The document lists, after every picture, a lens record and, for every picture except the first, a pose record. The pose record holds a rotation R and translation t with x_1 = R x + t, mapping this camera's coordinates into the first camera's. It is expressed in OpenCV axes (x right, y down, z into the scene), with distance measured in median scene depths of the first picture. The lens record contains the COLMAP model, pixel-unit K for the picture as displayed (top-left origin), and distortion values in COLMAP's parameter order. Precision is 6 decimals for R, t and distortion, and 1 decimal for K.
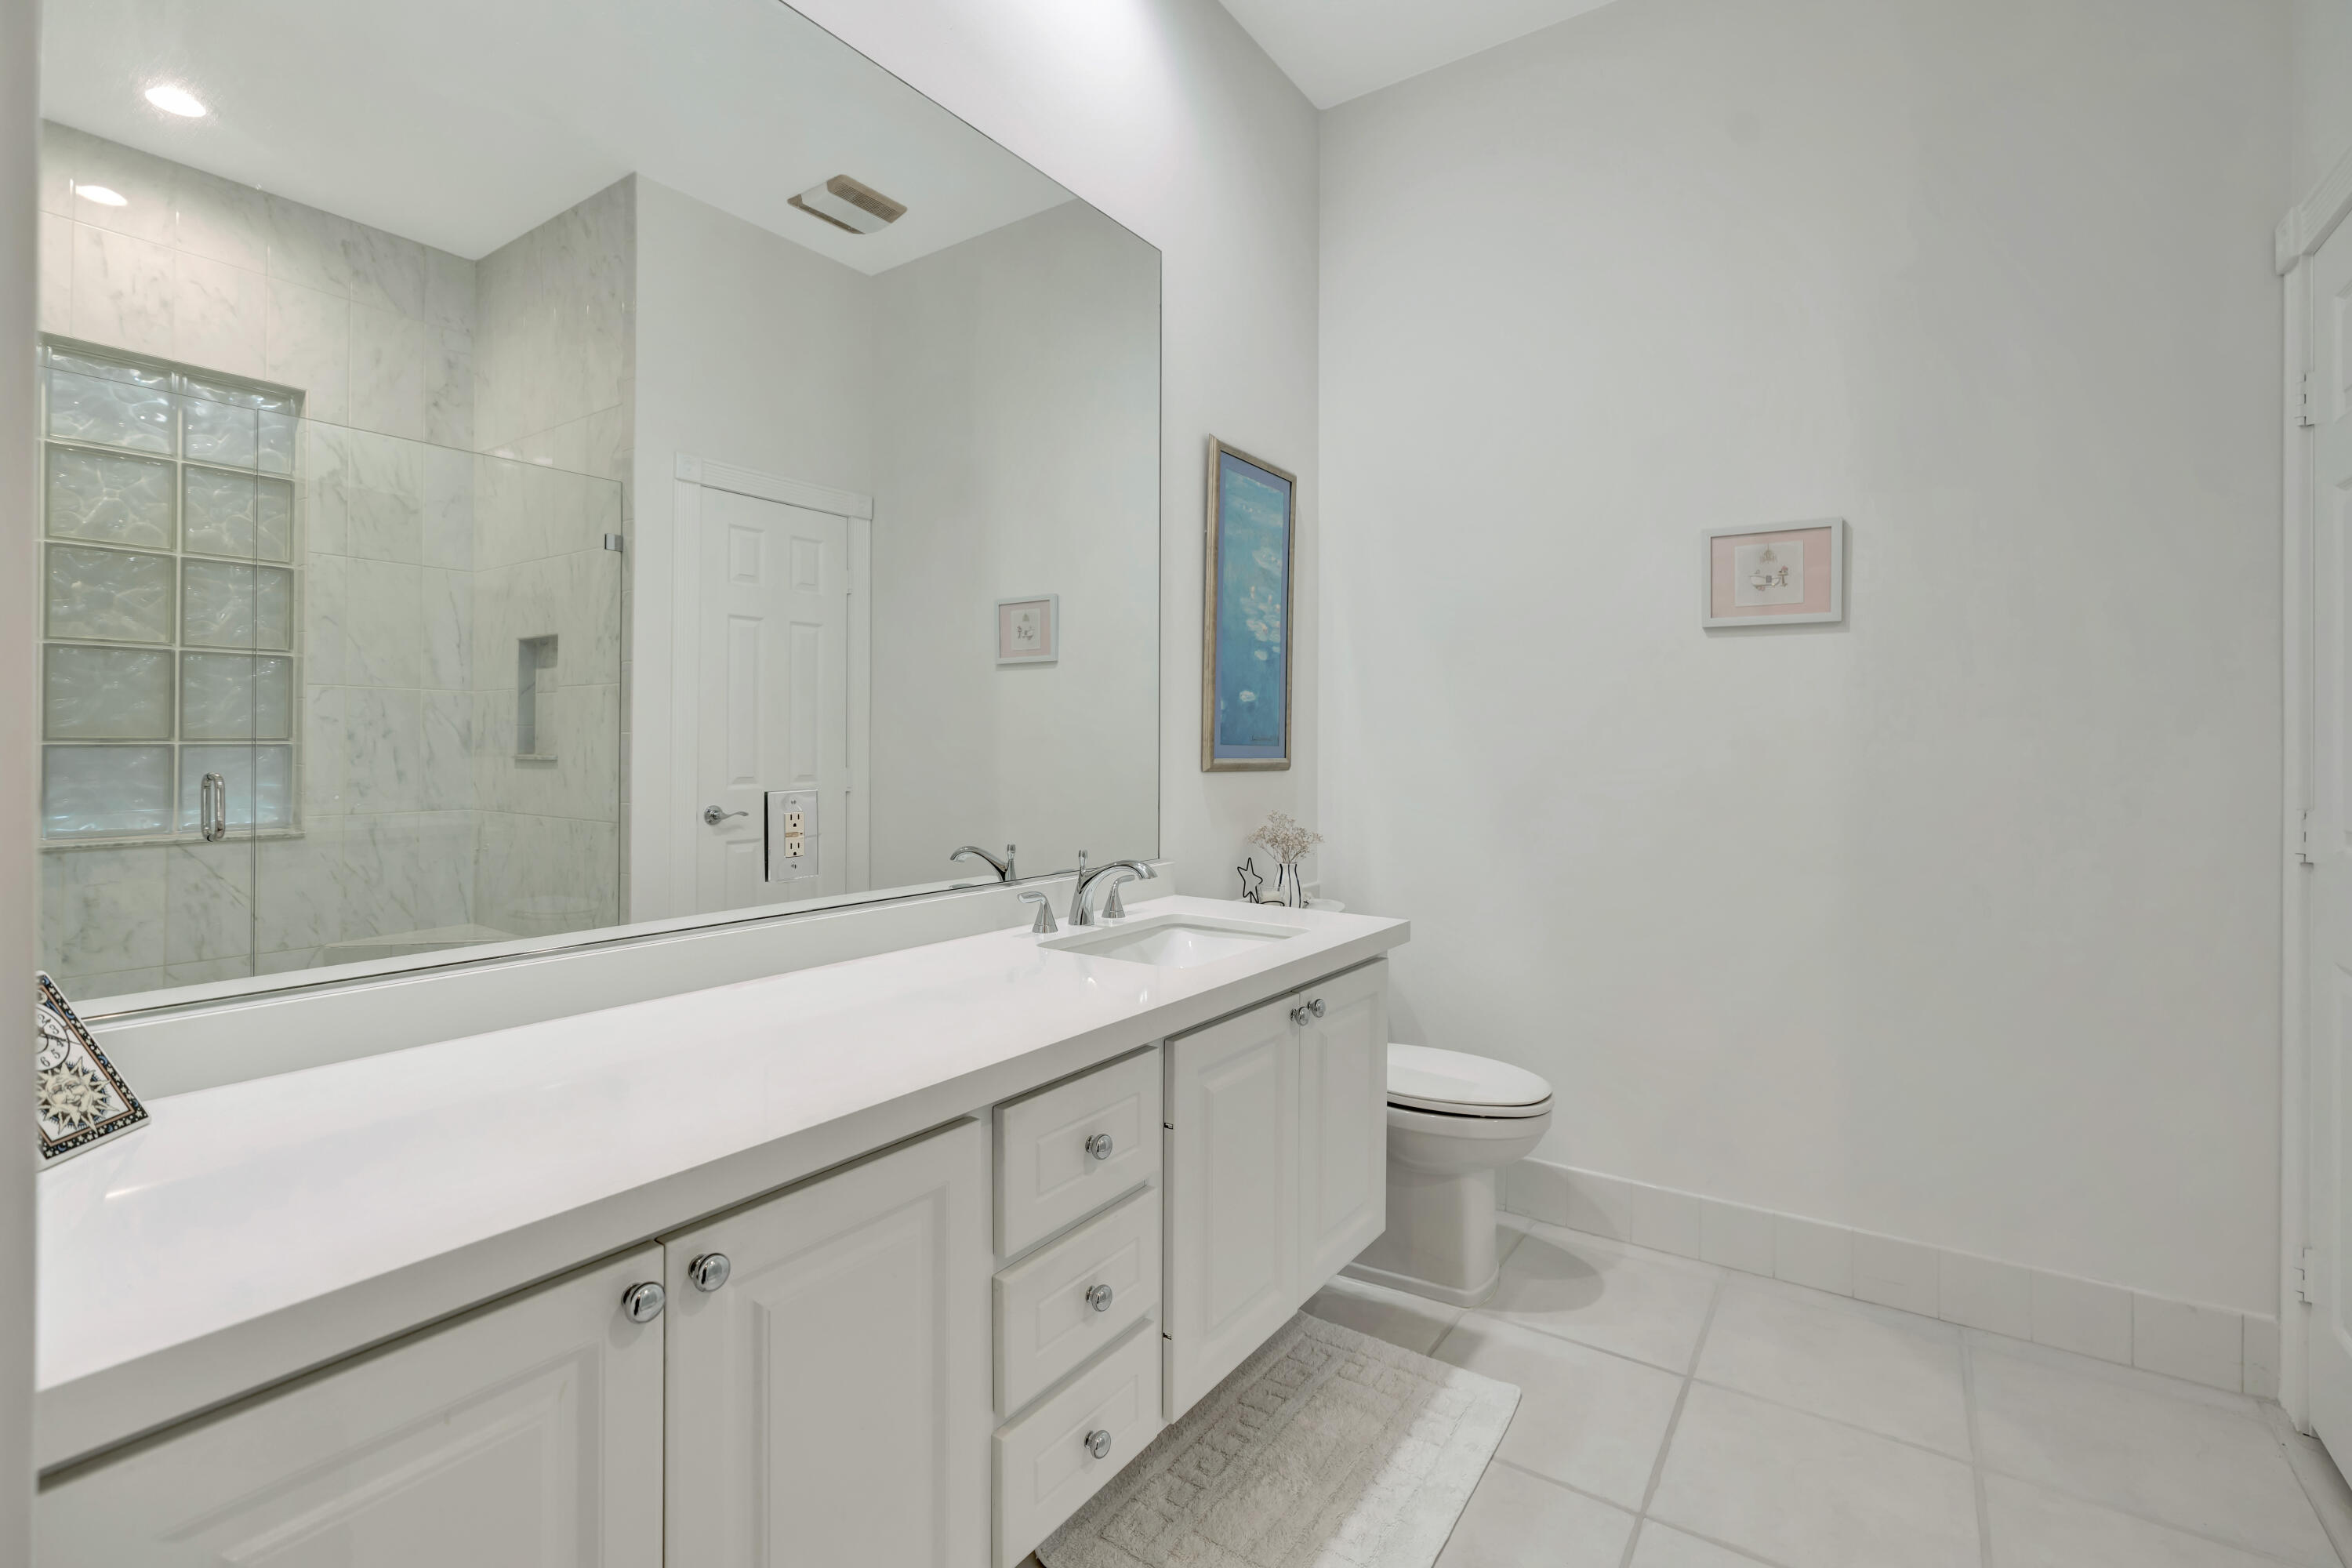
lens RADIAL K [[1069.4, 0, 1190.4], [0, 1069.4, 757.6], [0, 0, 1]] dist [-0.021142, 0.011350]
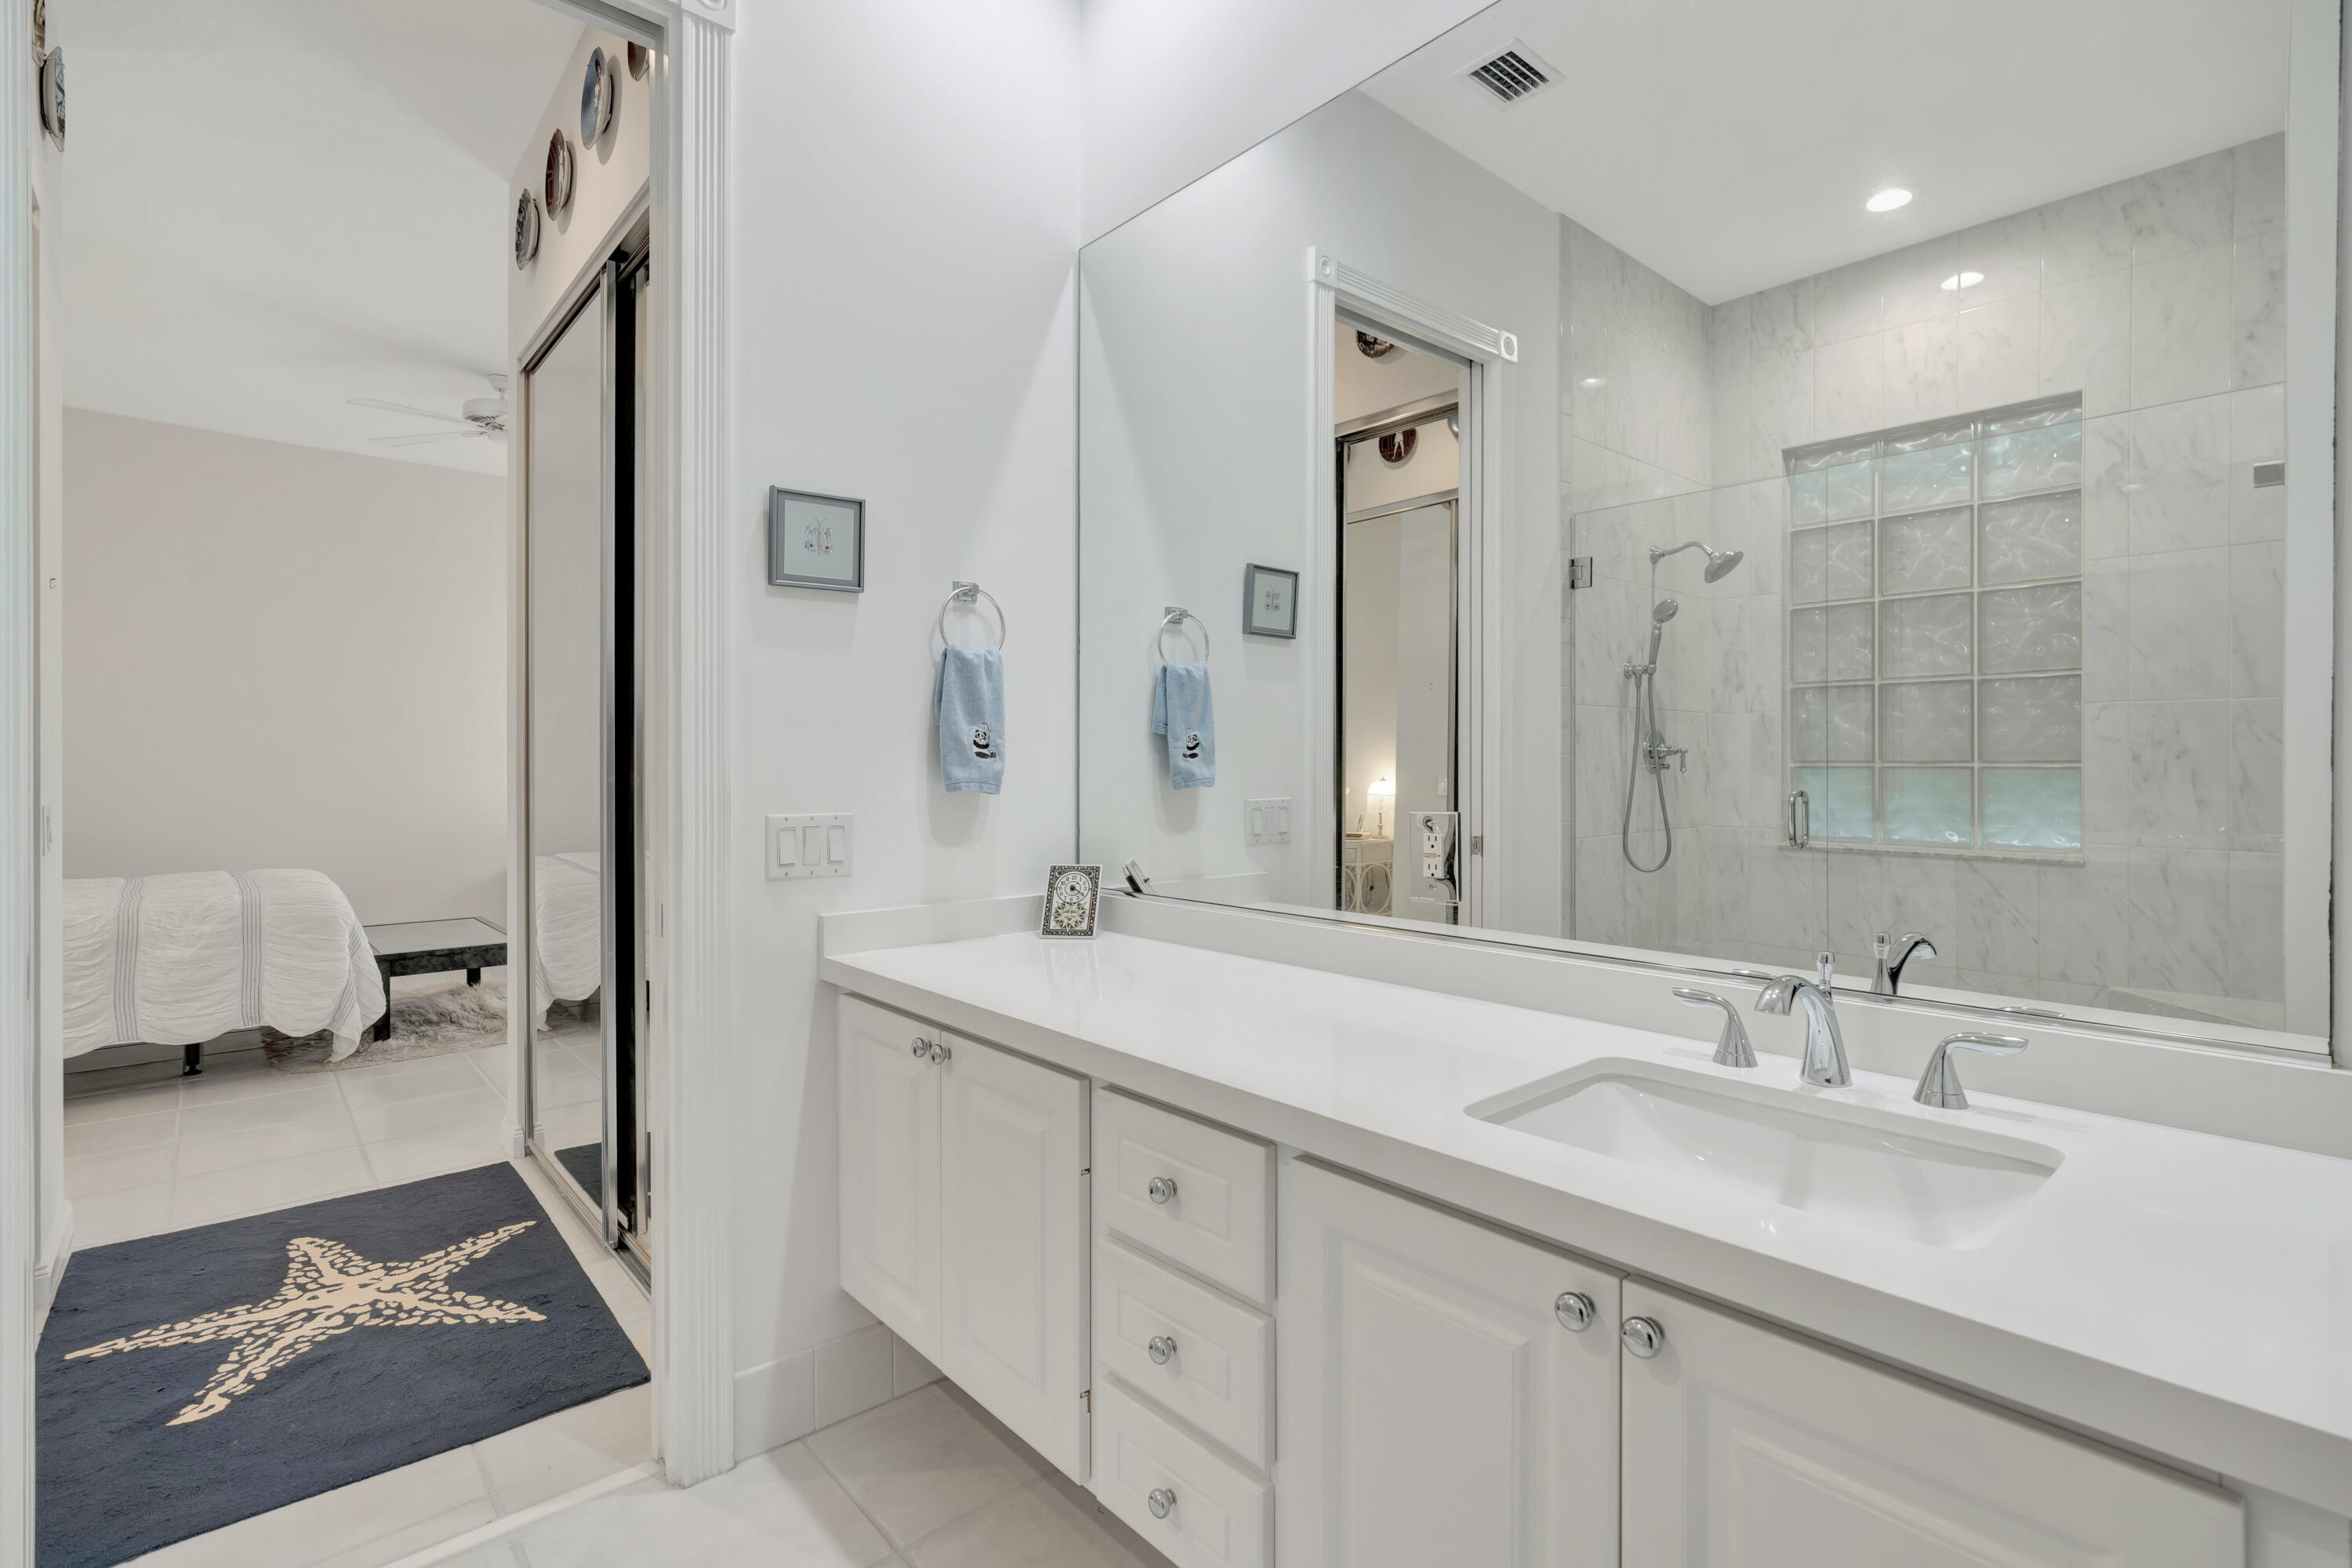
lens RADIAL K [[1112.2, 0, 1176.0], [0, 1112.2, 784.0], [0, 0, 1]] dist [0.000721, 0.000336]
pose [[-0.257557, 0.014541, -0.966154, 0.346768], [-0.011645, 0.999767, 0.018151, -0.005976], [0.966193, 0.015925, -0.257328, 0.506288]]
